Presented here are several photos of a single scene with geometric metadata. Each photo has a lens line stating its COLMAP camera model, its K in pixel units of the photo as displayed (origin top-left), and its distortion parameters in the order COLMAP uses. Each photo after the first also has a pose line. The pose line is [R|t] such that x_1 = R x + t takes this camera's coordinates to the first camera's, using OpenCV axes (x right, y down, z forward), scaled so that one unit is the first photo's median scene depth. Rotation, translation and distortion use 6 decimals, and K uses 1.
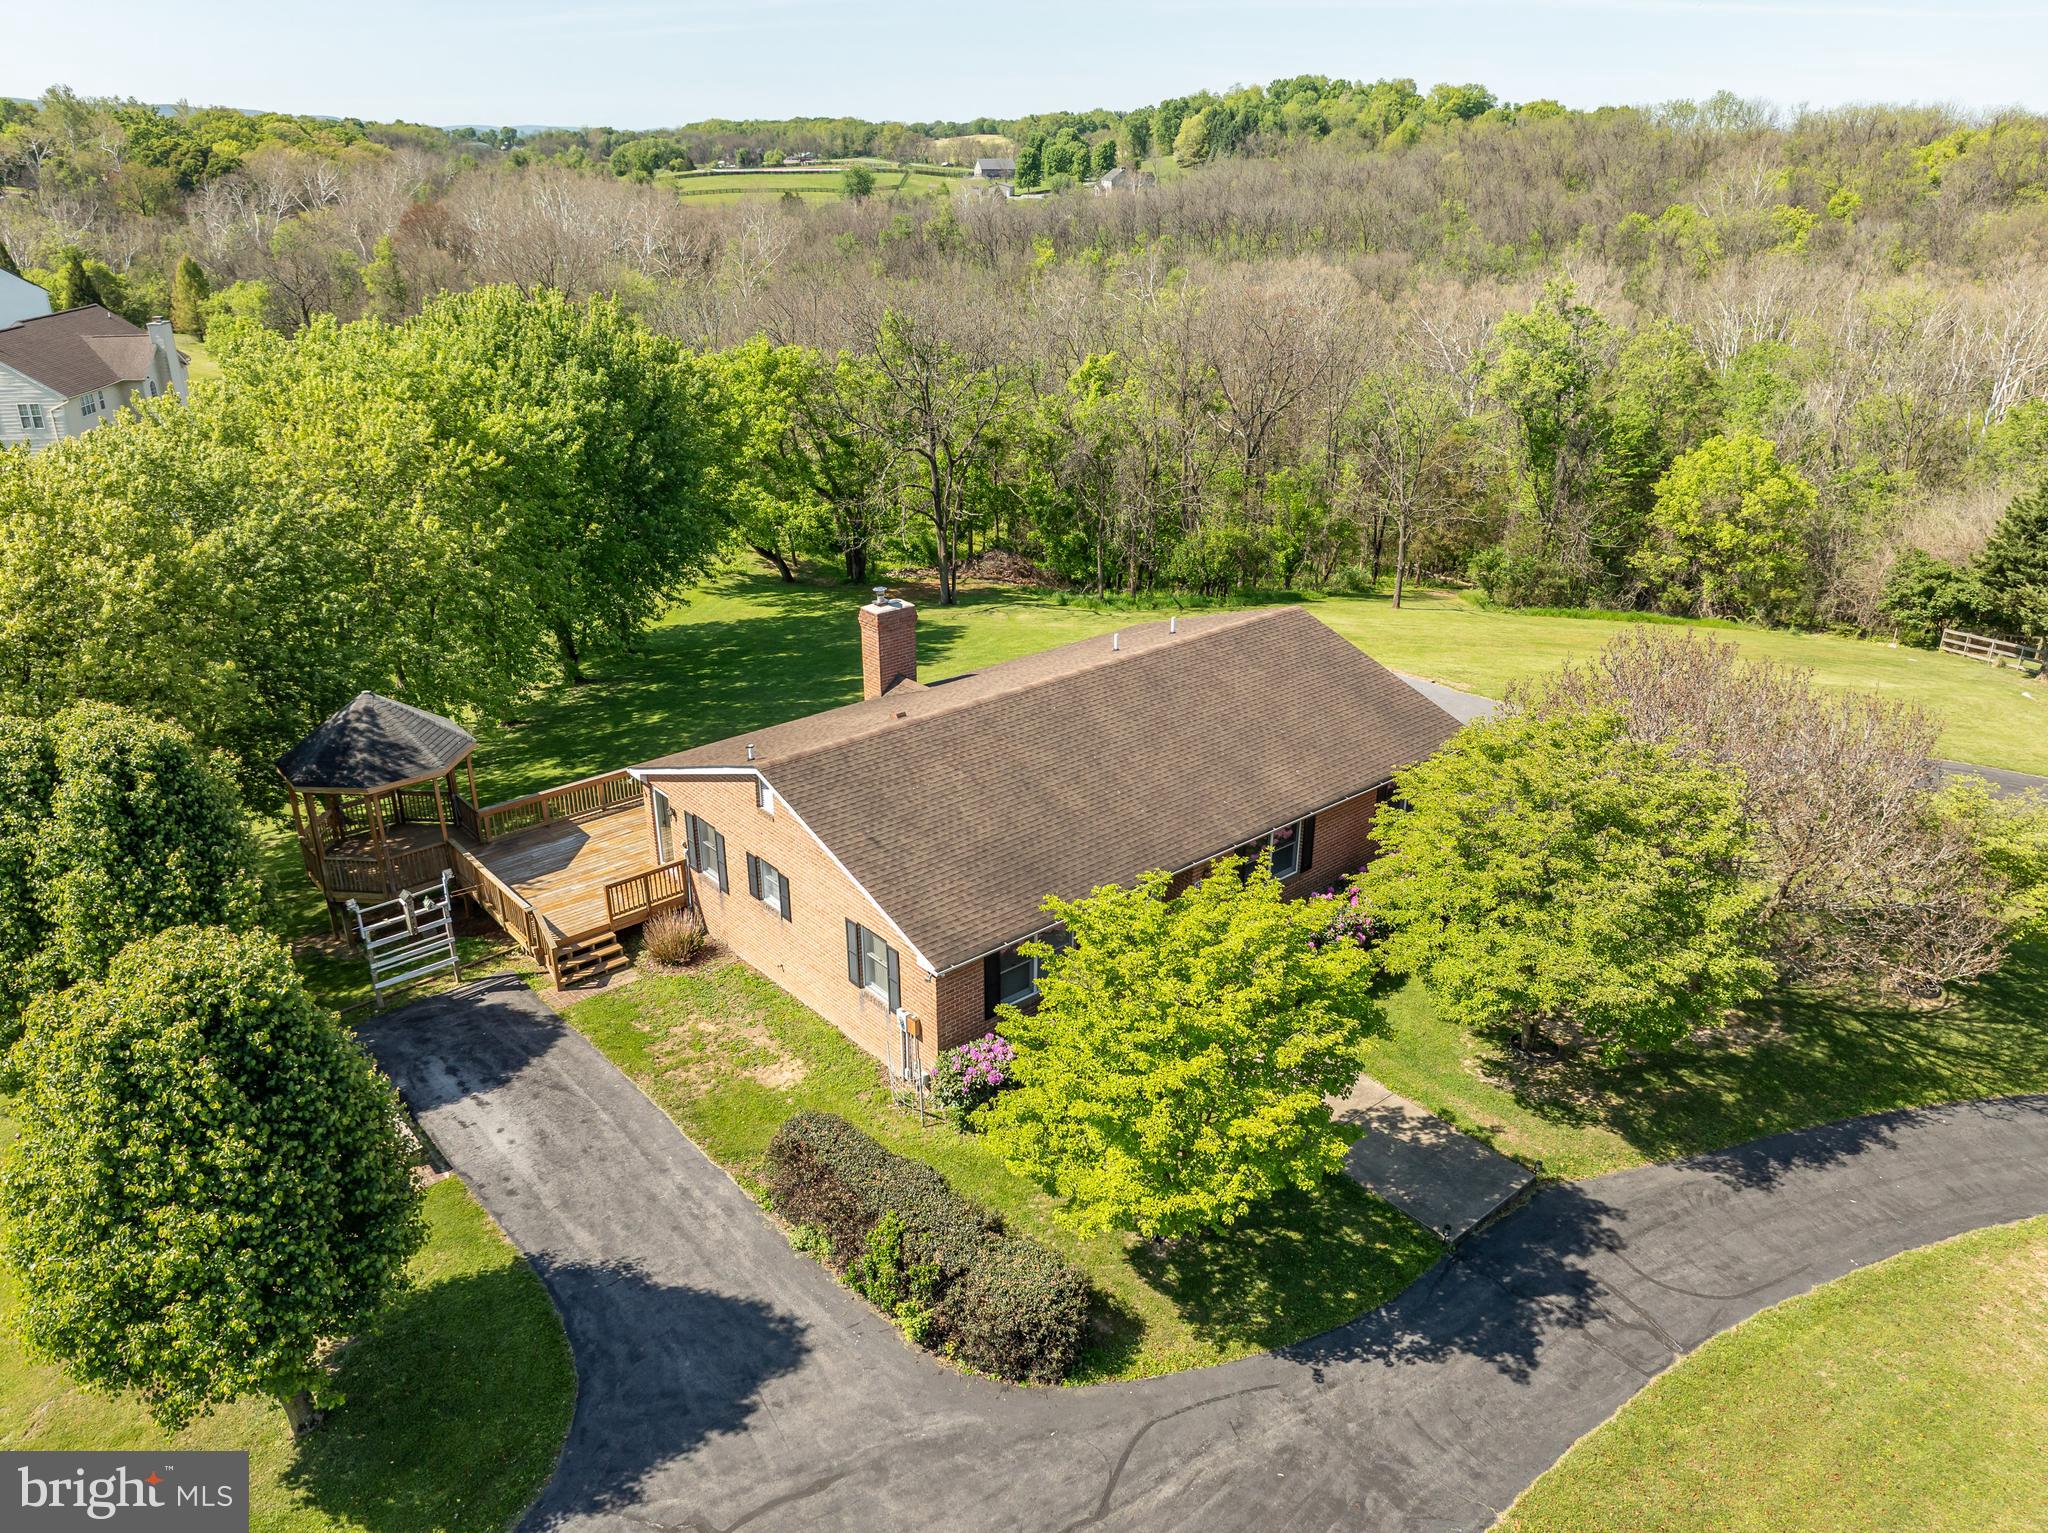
lens RADIAL K [[1449.9, 0, 1020.0], [0, 1449.9, 768.8], [0, 0, 1]] dist [-0.049904, 0.021276]
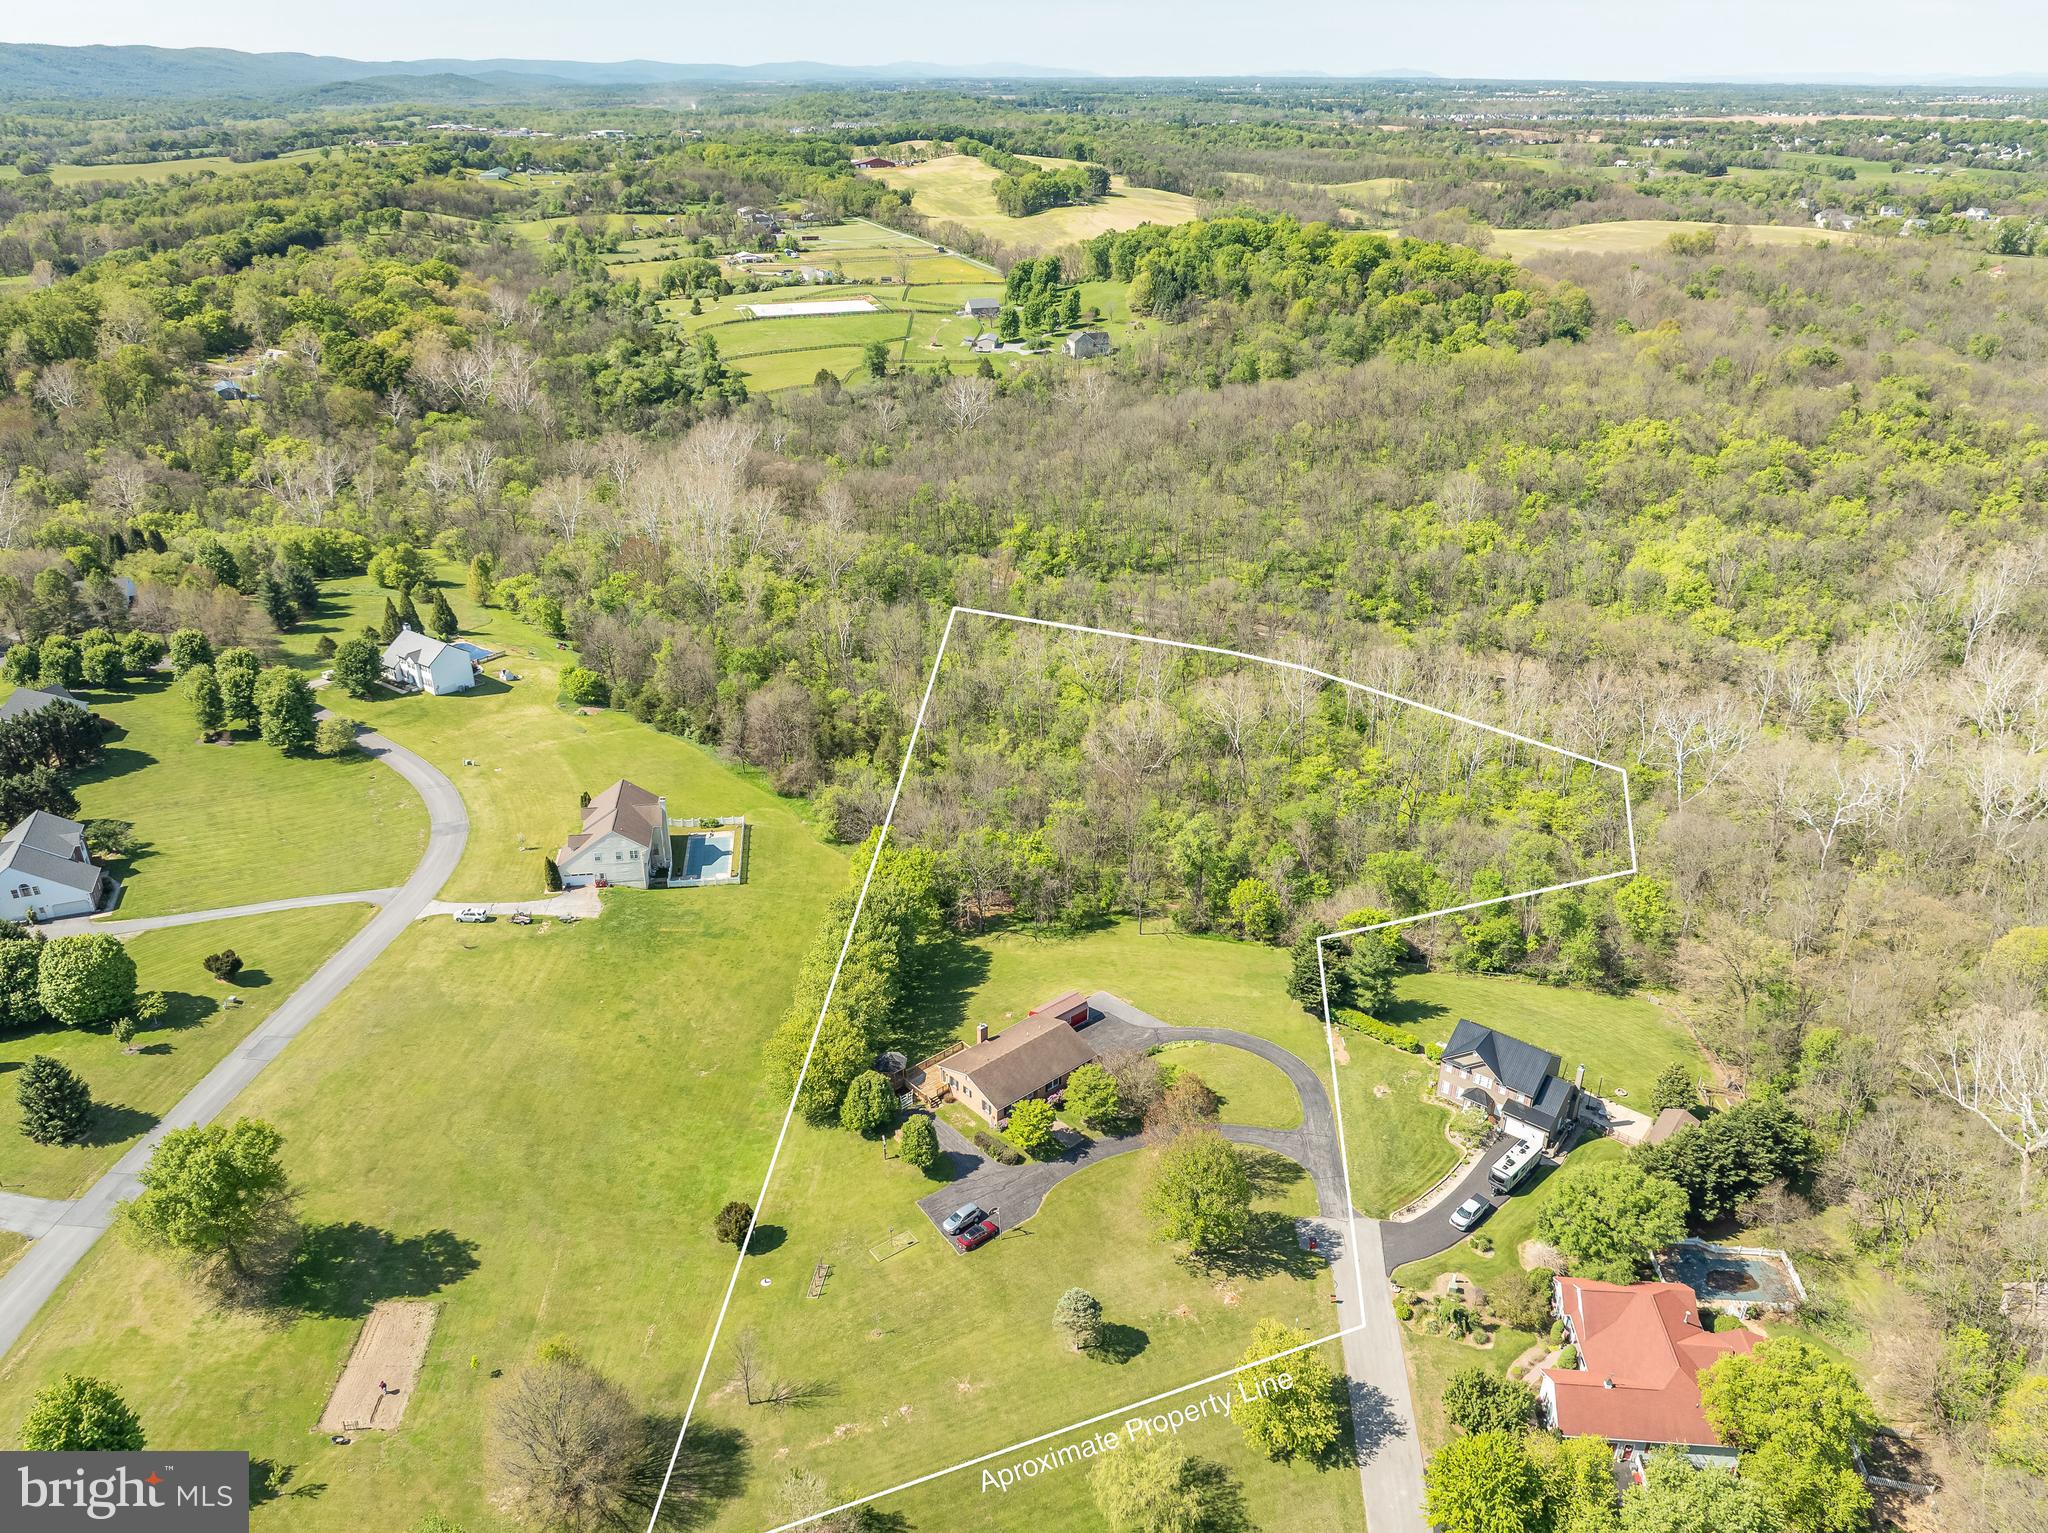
lens RADIAL K [[1449.9, 0, 1021.4], [0, 1449.9, 763.0], [0, 0, 1]] dist [-0.049904, 0.021276]
pose [[0.999916, -0.007936, 0.010268, -0.000755], [0.007538, 0.999242, 0.038183, -1.272133], [-0.010564, -0.038103, 0.999218, -4.170683]]
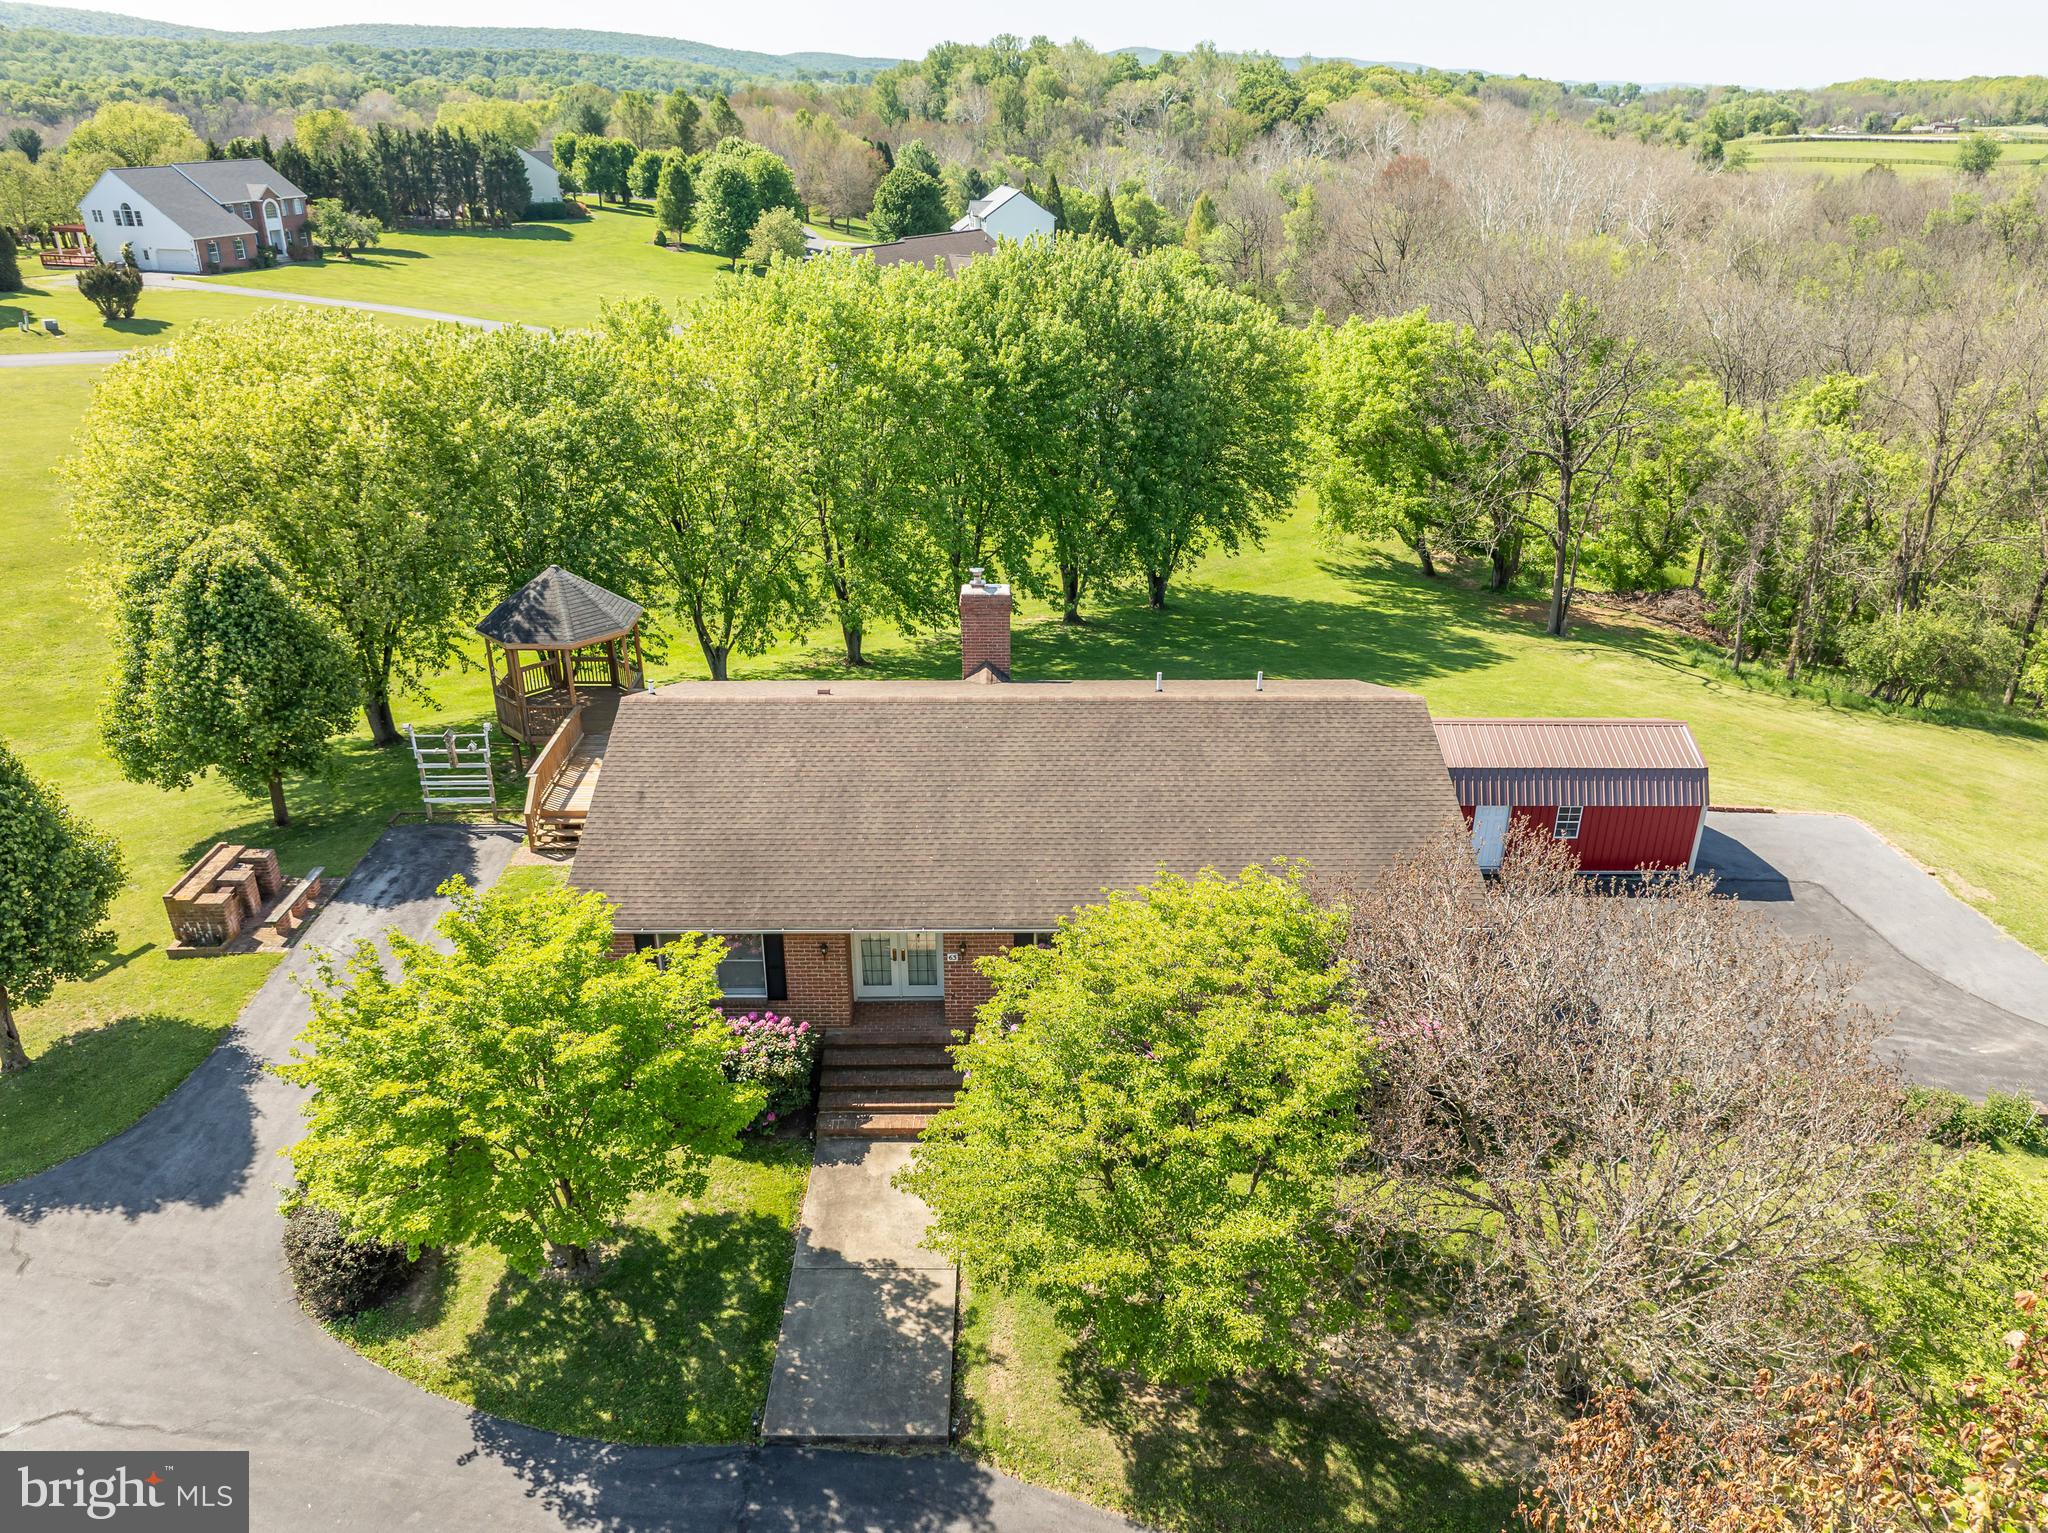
lens RADIAL K [[1449.9, 0, 1027.7], [0, 1449.9, 764.5], [0, 0, 1]] dist [-0.049904, 0.021276]
pose [[0.769249, 0.270245, -0.578985, 0.534031], [-0.256547, 0.960537, 0.107485, -0.115974], [0.585184, 0.065854, 0.808222, 0.264885]]
